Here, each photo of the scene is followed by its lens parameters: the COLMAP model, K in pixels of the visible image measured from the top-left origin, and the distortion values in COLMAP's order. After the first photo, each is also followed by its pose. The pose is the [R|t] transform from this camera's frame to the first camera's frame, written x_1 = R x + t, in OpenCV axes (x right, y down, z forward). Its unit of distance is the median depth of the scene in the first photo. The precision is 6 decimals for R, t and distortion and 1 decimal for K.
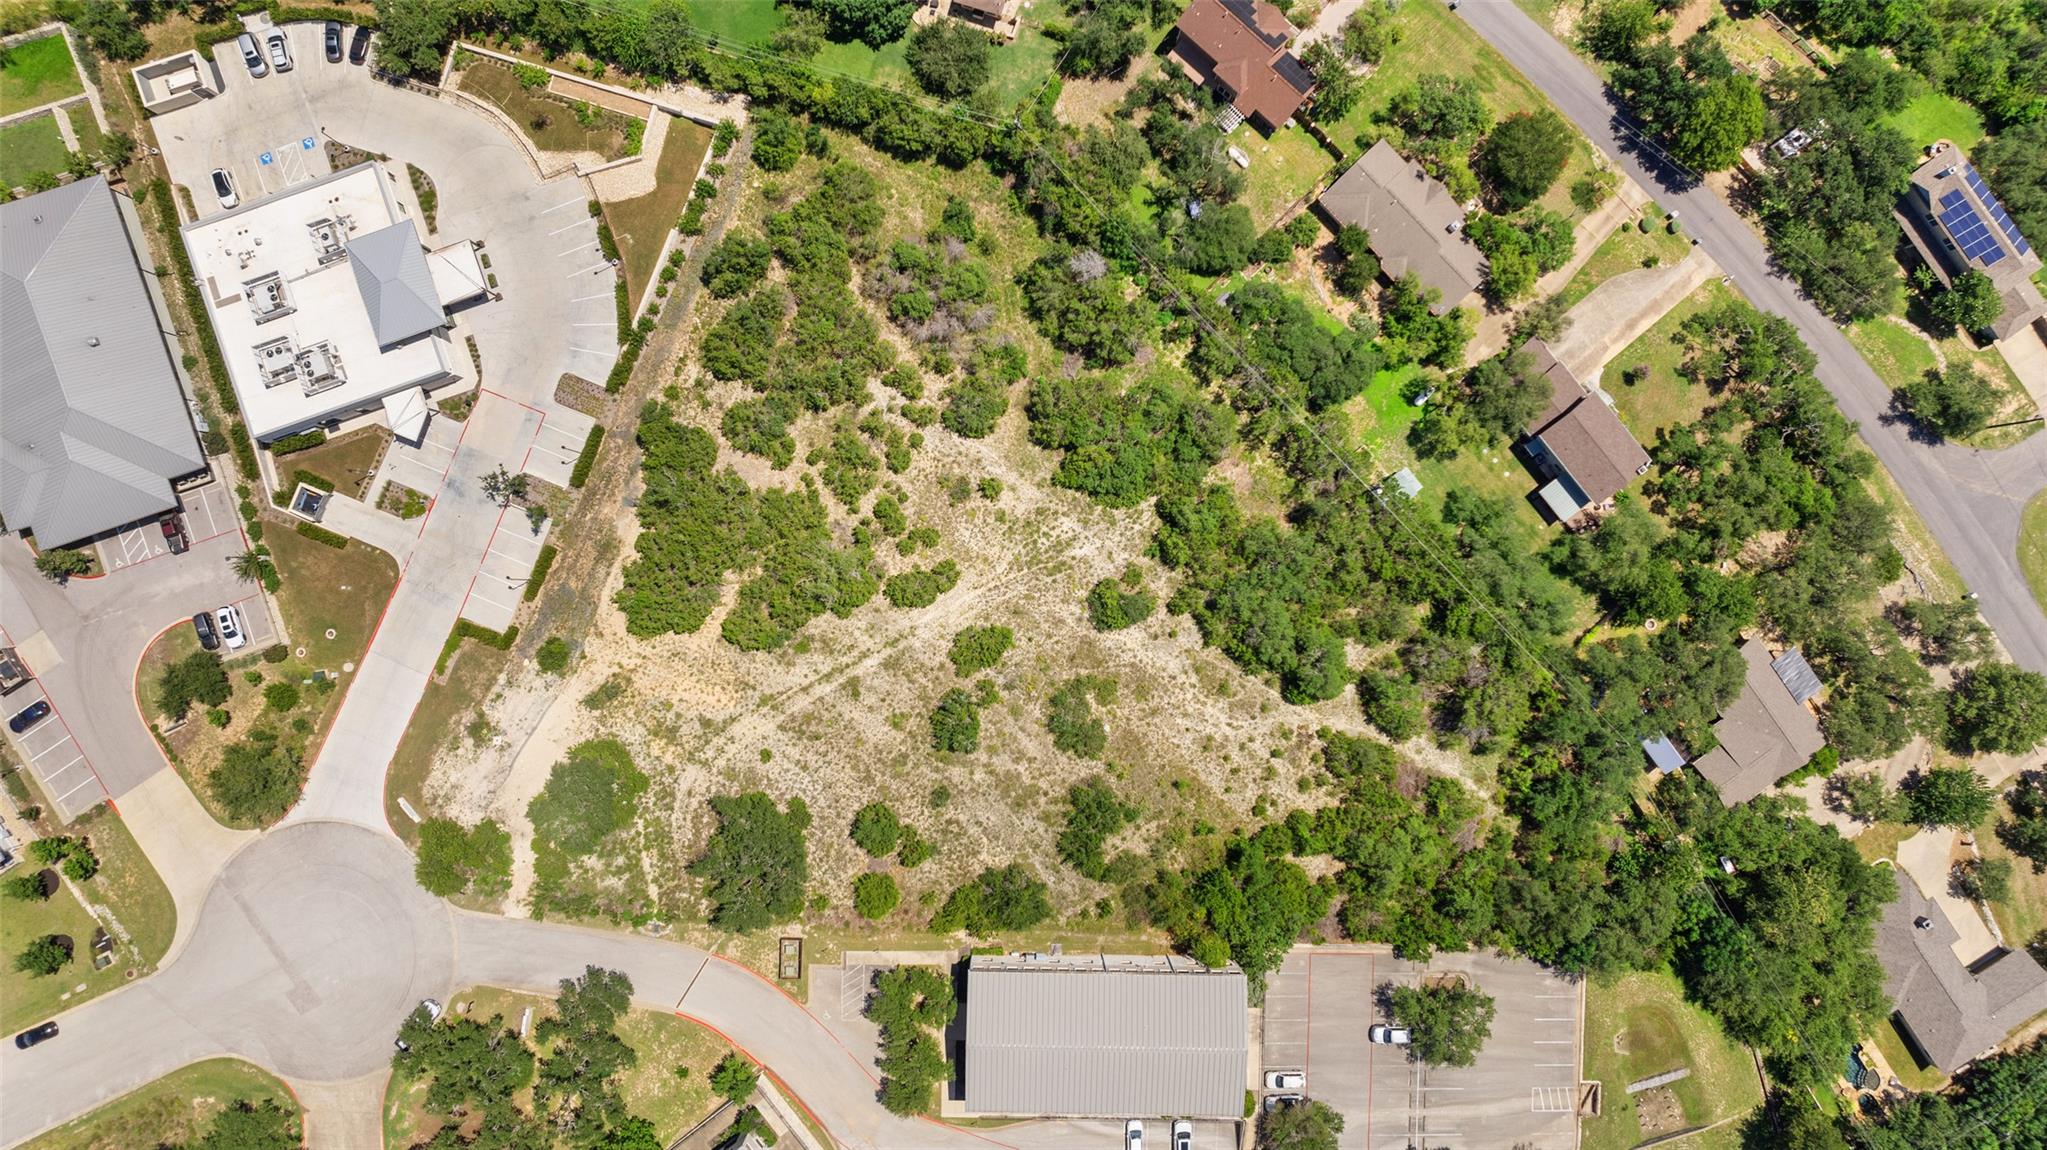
lens RADIAL K [[1436.6, 0, 1021.6], [0, 1436.6, 578.0], [0, 0, 1]] dist [-0.023135, 0.014540]
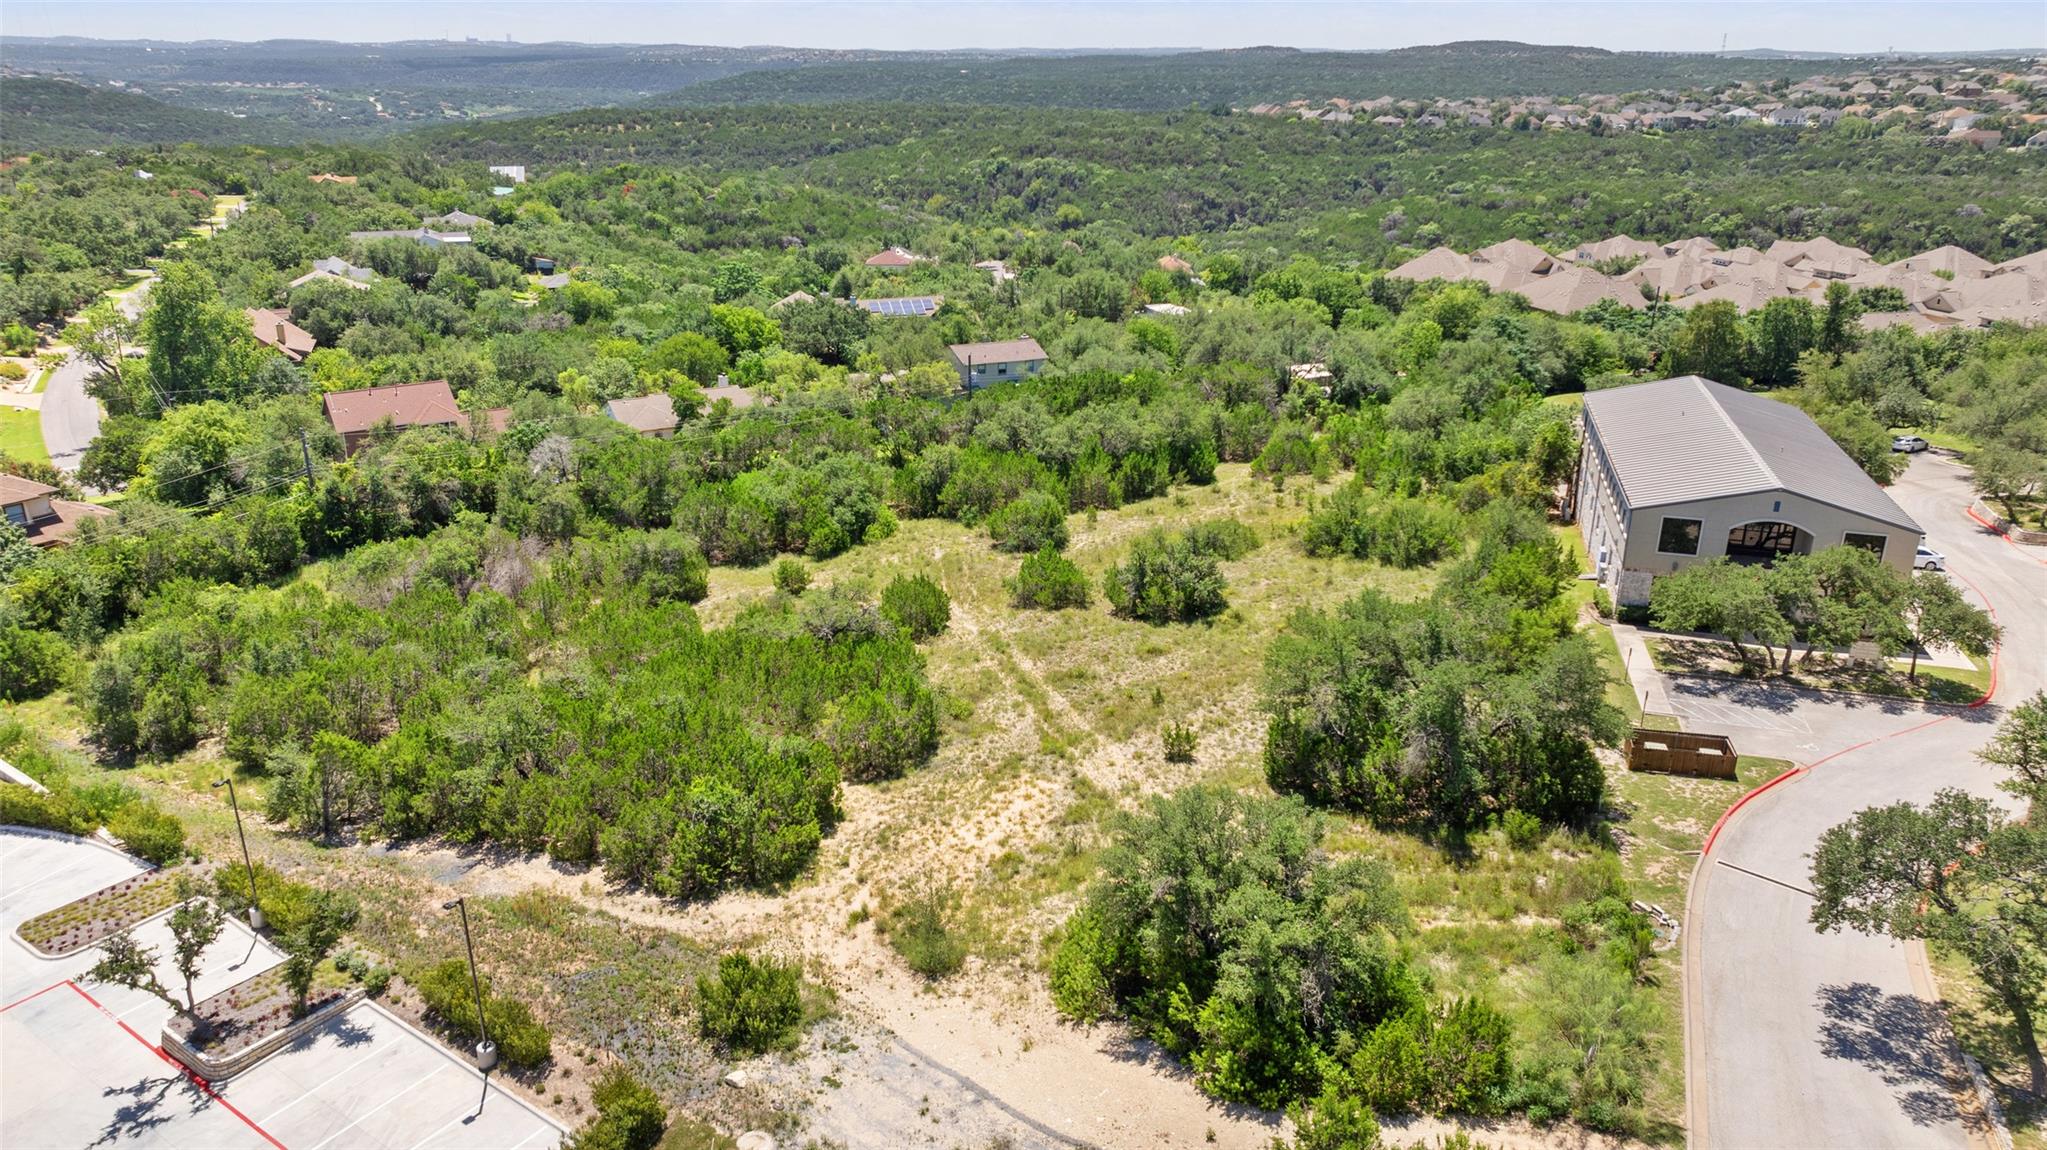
lens RADIAL K [[1436.6, 0, 1026.6], [0, 1436.6, 575.3], [0, 0, 1]] dist [-0.023135, 0.014540]
pose [[0.237715, -0.344474, 0.908201, -0.549484], [0.971331, 0.087146, -0.221184, 0.167217], [-0.002954, 0.934742, 0.355314, 0.793947]]
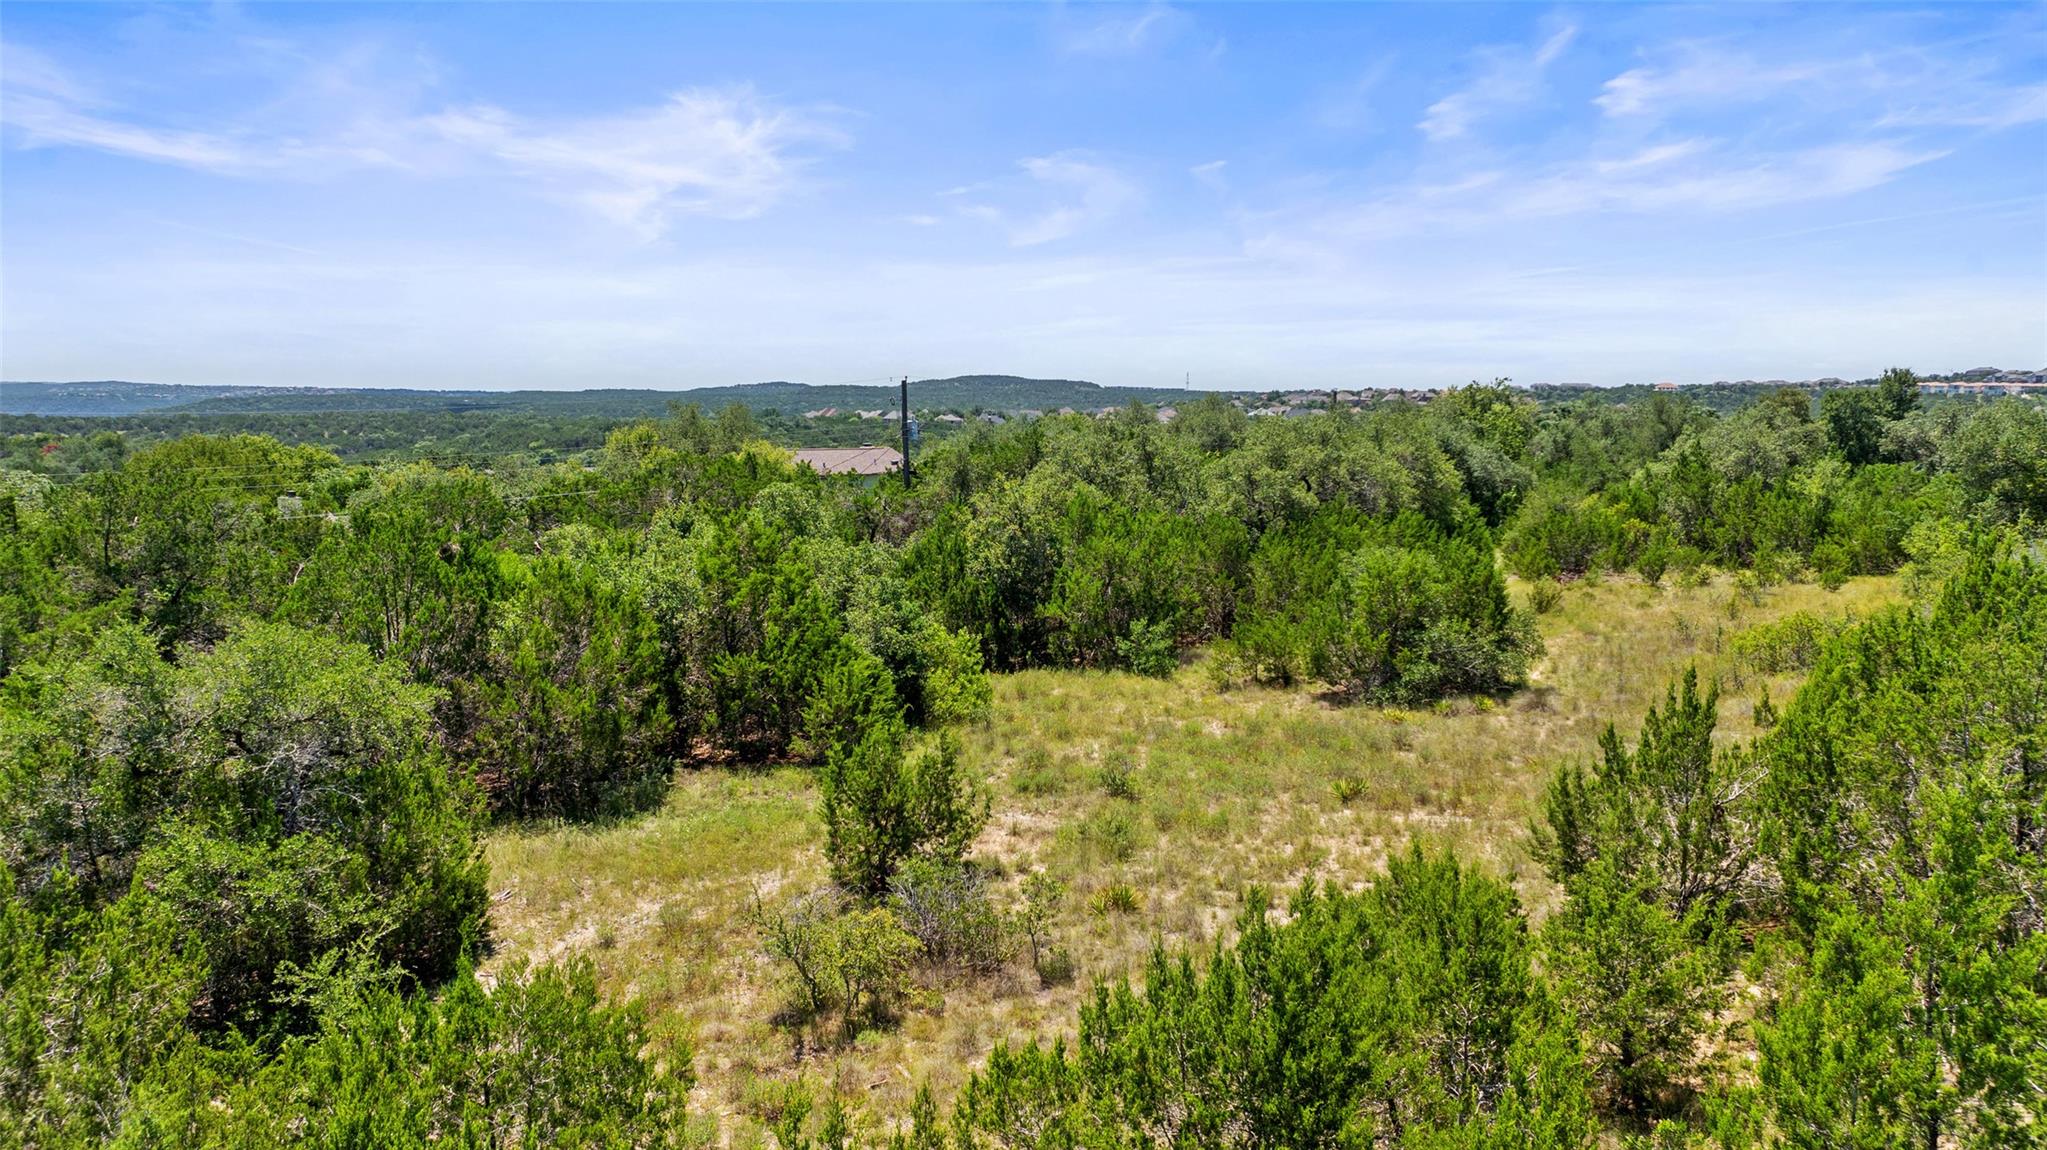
lens RADIAL K [[1436.6, 0, 1019.6], [0, 1436.6, 563.4], [0, 0, 1]] dist [-0.023135, 0.014540]
pose [[-0.098224, -0.117143, 0.988246, -0.152923], [0.995155, -0.007228, 0.098054, -0.065441], [-0.004344, 0.993089, 0.117285, 0.972178]]
